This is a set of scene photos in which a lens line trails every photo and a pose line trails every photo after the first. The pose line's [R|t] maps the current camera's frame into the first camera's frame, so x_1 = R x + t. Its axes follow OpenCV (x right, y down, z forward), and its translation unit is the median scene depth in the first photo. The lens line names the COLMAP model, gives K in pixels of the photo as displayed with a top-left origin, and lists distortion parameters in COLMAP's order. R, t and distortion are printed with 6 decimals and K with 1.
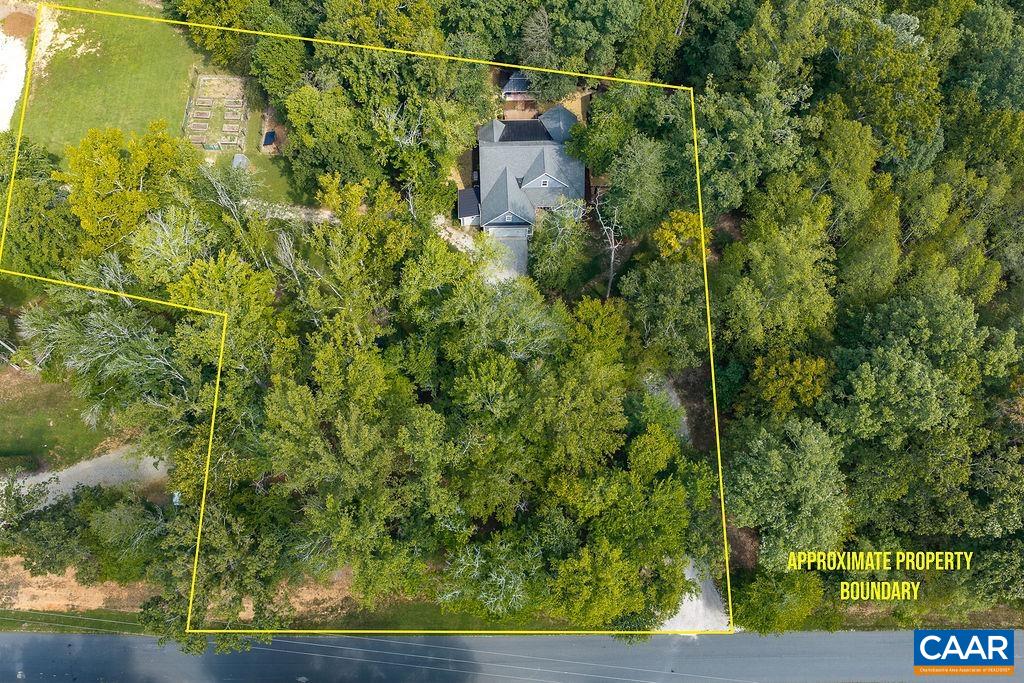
lens RADIAL K [[838.1, 0, 512.0], [0, 838.1, 341.5], [0, 0, 1]] dist [0.009142, -0.014298]
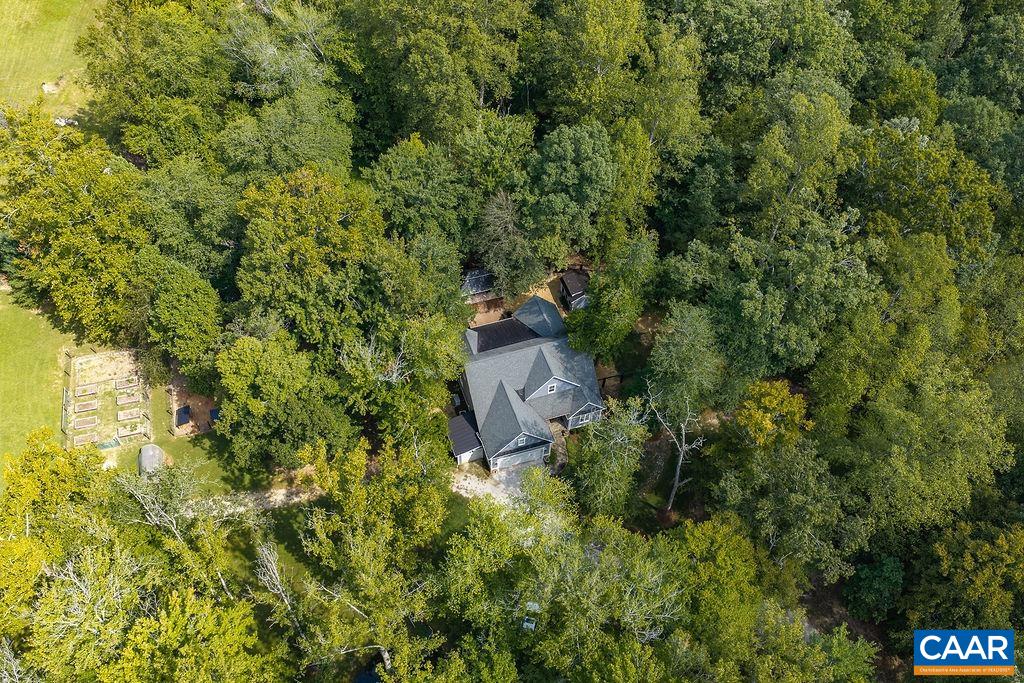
lens RADIAL K [[838.1, 0, 512.0], [0, 838.1, 341.5], [0, 0, 1]] dist [0.009142, -0.014298]
pose [[0.958484, -0.219863, 0.181571, -0.140205], [0.255966, 0.944024, -0.208087, -0.077353], [-0.125657, 0.245924, 0.961110, 0.230576]]
